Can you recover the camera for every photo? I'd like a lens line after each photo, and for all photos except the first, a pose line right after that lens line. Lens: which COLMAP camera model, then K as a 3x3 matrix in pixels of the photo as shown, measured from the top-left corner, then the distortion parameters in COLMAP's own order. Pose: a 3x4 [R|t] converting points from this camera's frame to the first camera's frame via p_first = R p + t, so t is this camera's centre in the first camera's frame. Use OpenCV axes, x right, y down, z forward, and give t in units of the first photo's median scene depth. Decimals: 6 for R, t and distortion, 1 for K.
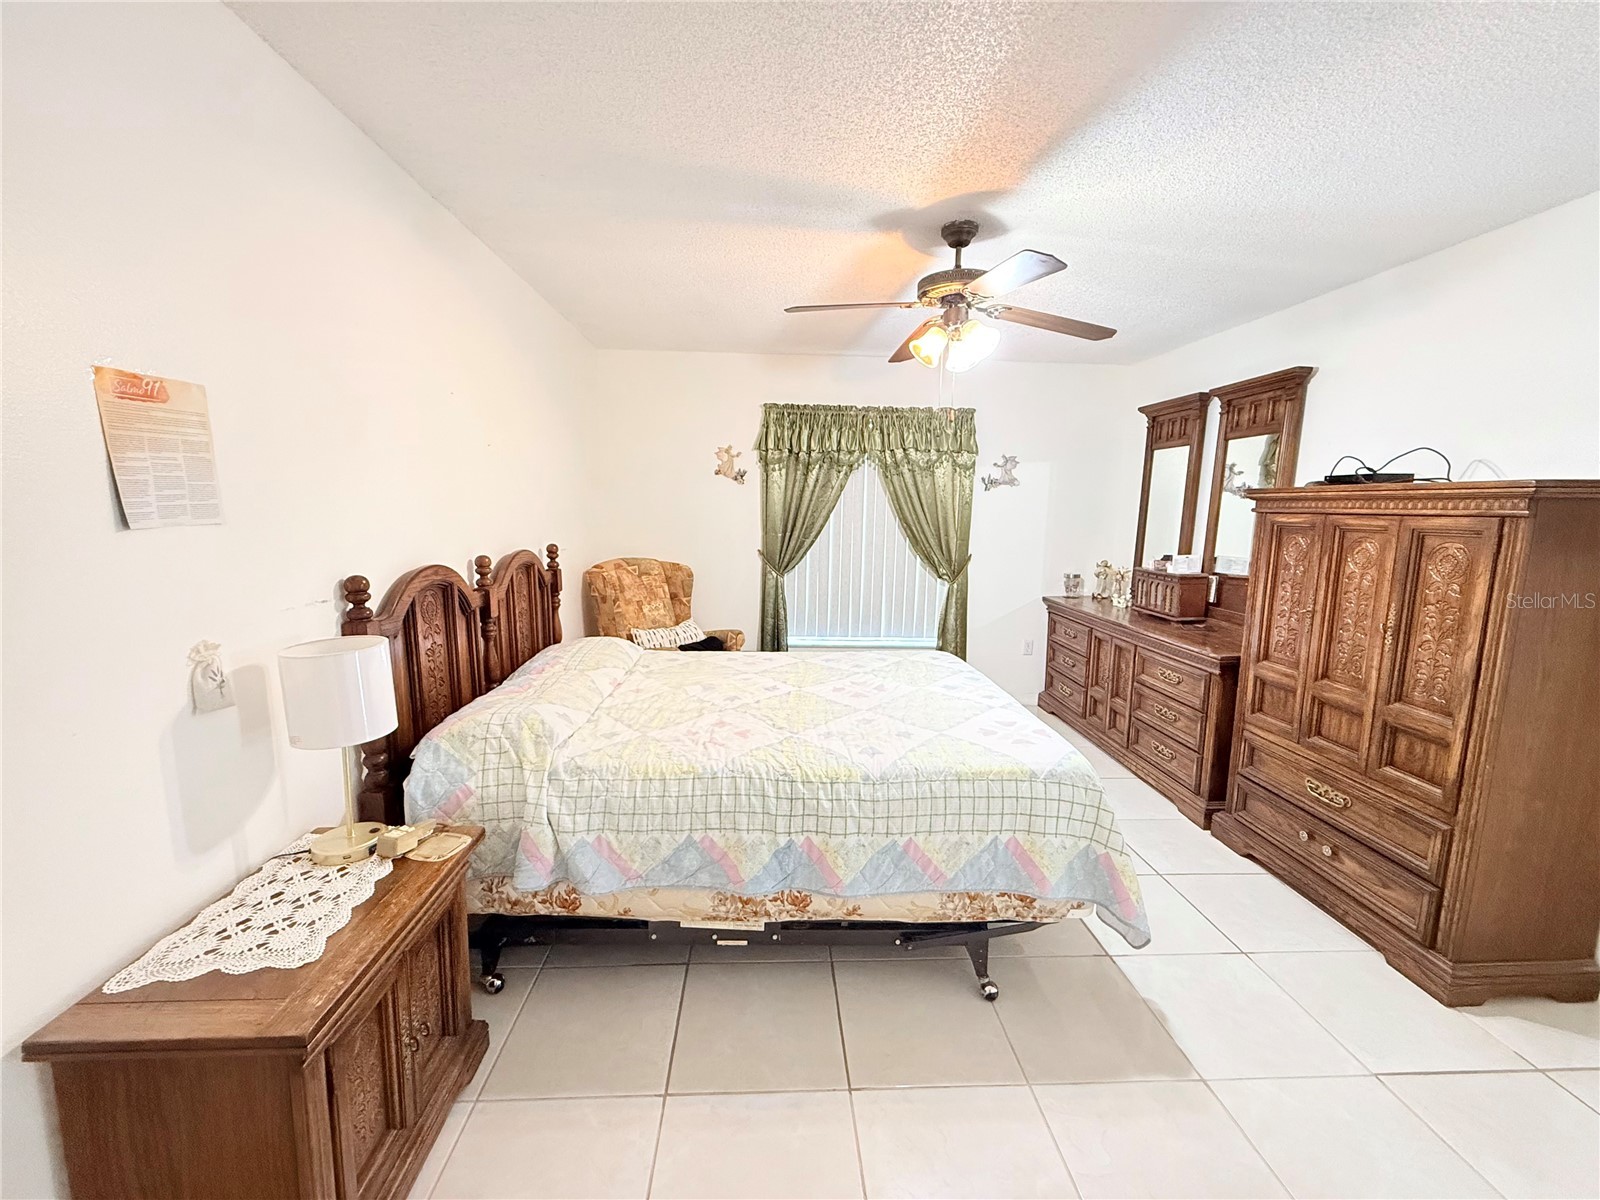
lens RADIAL K [[638.4, 0, 796.8], [0, 638.4, 597.9], [0, 0, 1]] dist [-0.000266, 0.000852]
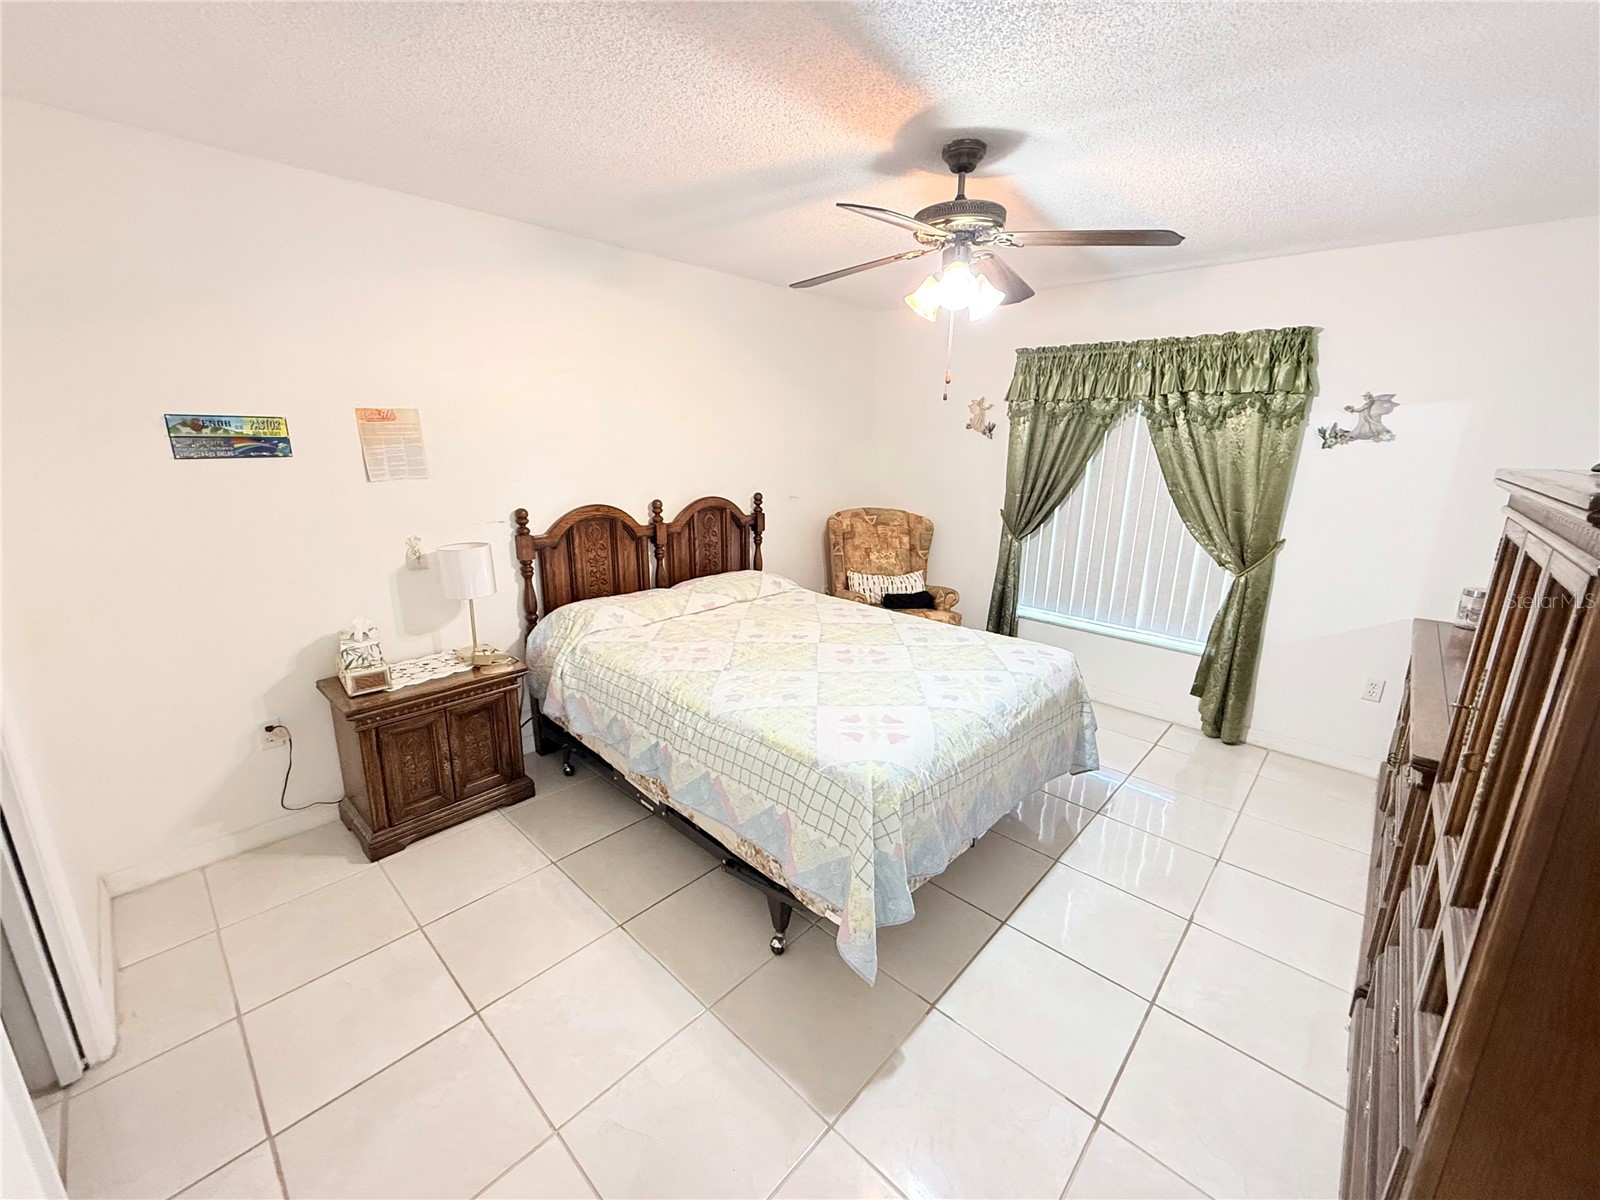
lens RADIAL K [[638.4, 0, 796.8], [0, 638.4, 597.9], [0, 0, 1]] dist [-0.000266, 0.000852]
pose [[0.696636, 0.174147, -0.695968, 0.443703], [-0.108309, 0.984502, 0.137932, -0.048177], [0.709202, -0.020709, 0.704701, 0.130940]]
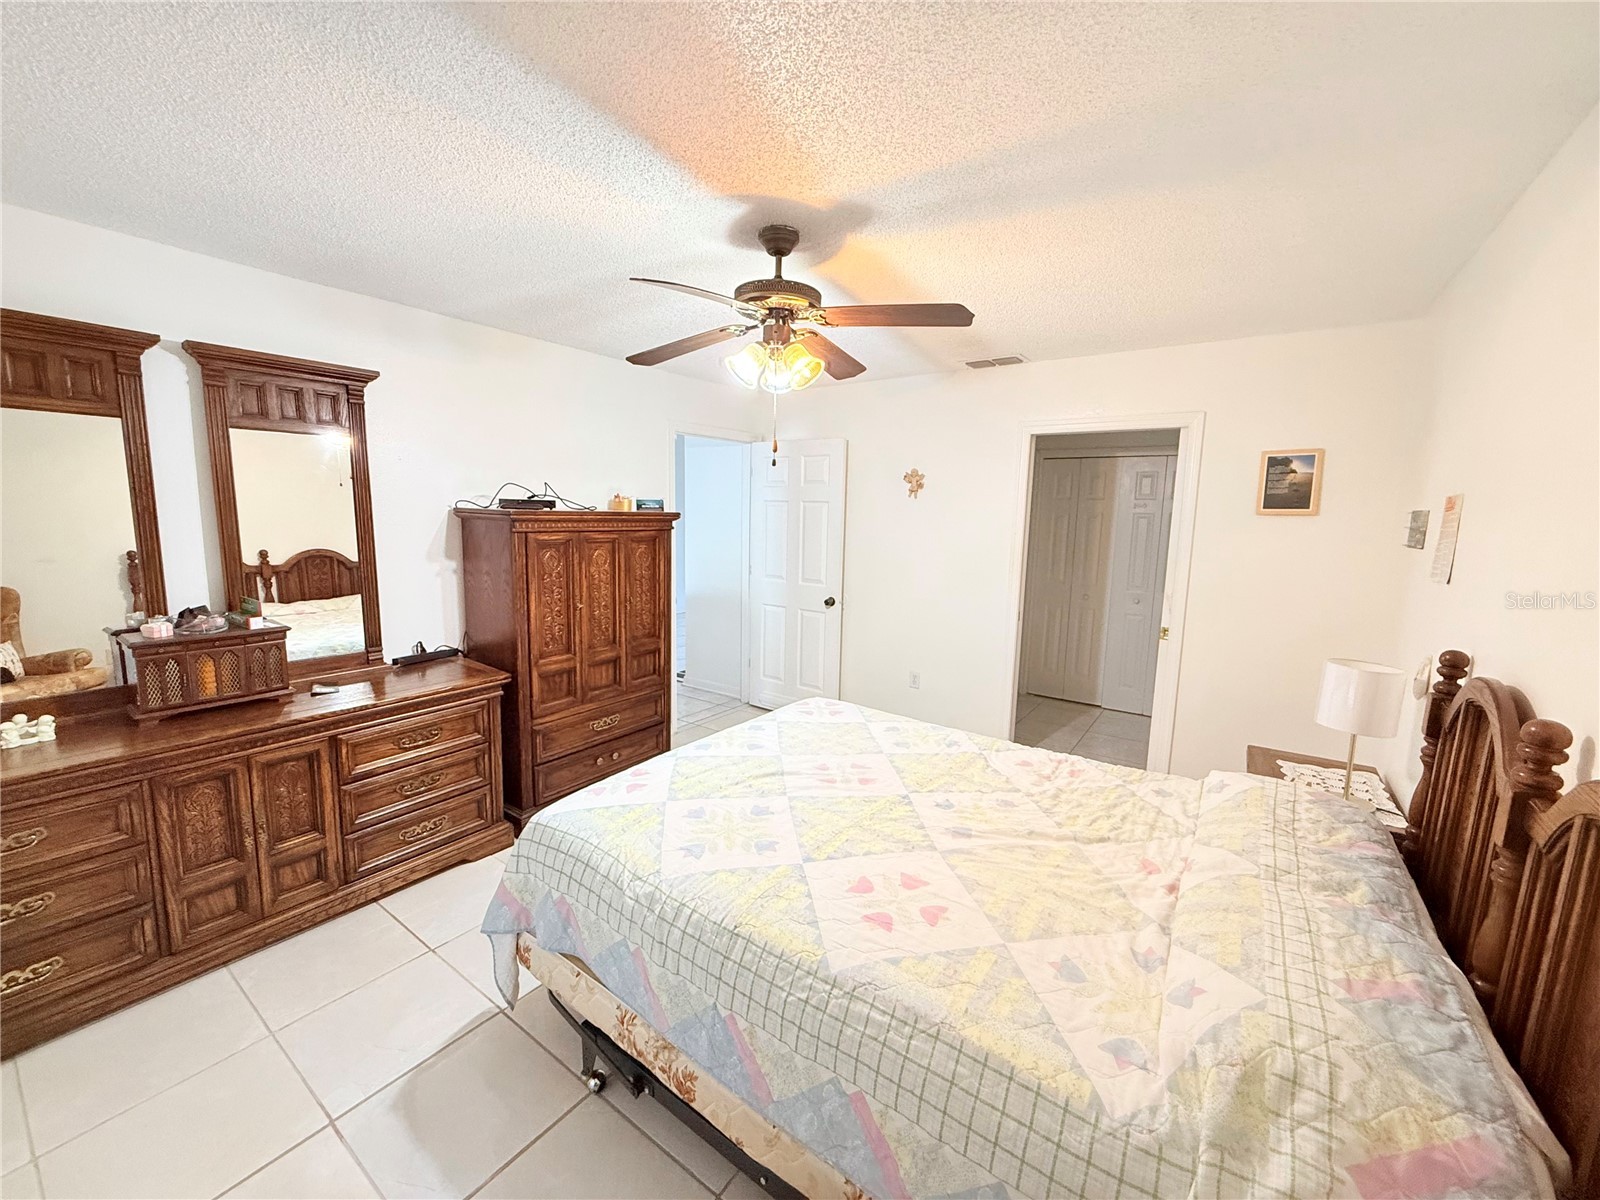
lens RADIAL K [[638.4, 0, 796.8], [0, 638.4, 597.9], [0, 0, 1]] dist [-0.000266, 0.000852]
pose [[-0.782539, -0.118168, 0.611285, -0.203840], [0.056151, 0.964427, 0.258316, -0.178862], [-0.620065, 0.236467, -0.748066, 0.987834]]
